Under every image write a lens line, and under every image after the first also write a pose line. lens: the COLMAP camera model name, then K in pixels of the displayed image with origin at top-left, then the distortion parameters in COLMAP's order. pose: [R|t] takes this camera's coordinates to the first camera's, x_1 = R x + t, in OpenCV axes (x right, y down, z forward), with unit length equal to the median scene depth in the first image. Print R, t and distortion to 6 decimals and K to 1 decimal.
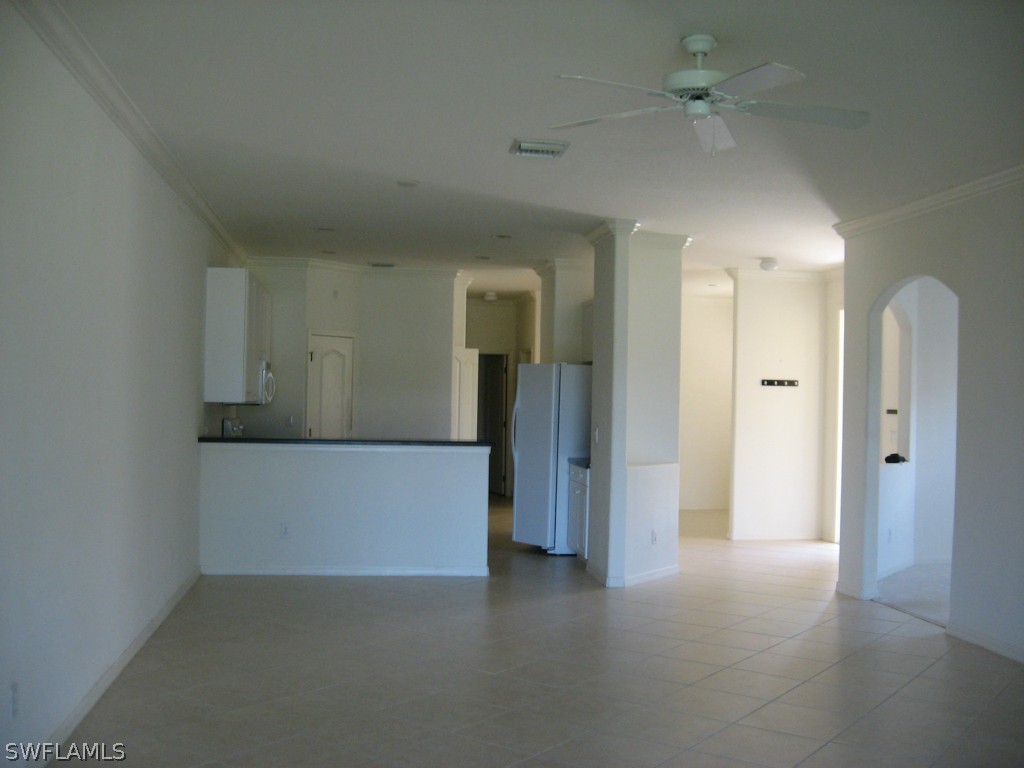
lens RADIAL K [[1049.2, 0, 512.0], [0, 1049.2, 384.0], [0, 0, 1]] dist [-0.178892, 0.153211]
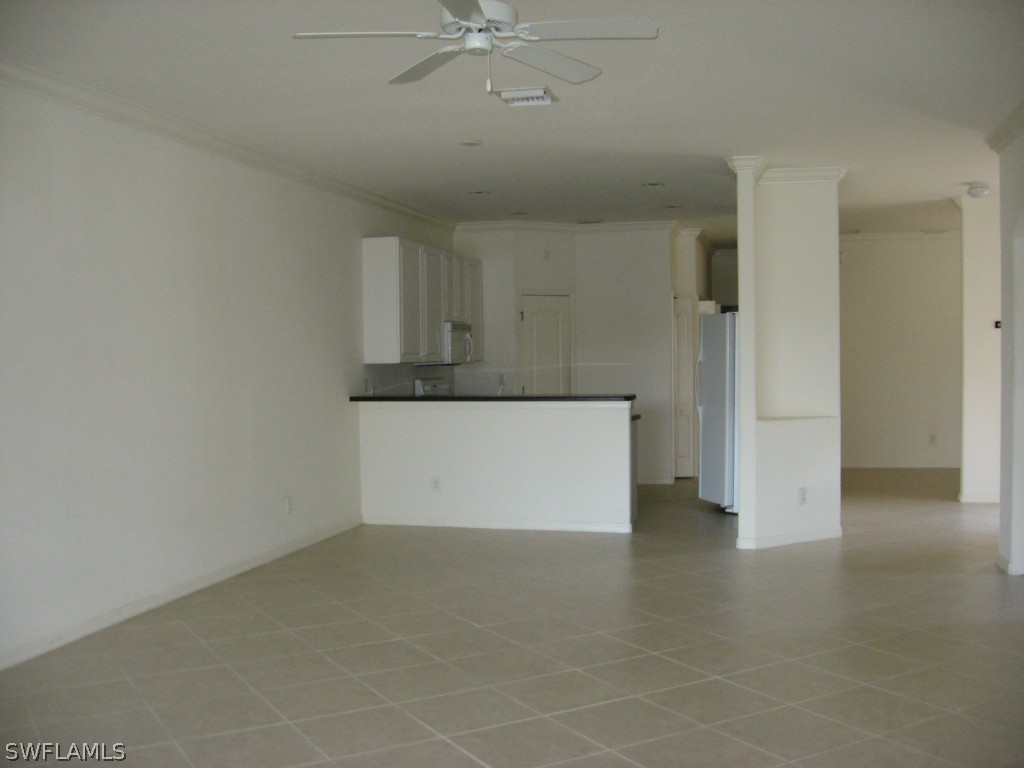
lens RADIAL K [[1049.2, 0, 512.0], [0, 1049.2, 384.0], [0, 0, 1]] dist [-0.178892, 0.153211]
pose [[0.918652, -0.019349, -0.394594, 0.253827], [0.035271, 0.998828, 0.033135, 0.007169], [0.393491, -0.044357, 0.918258, 0.058554]]
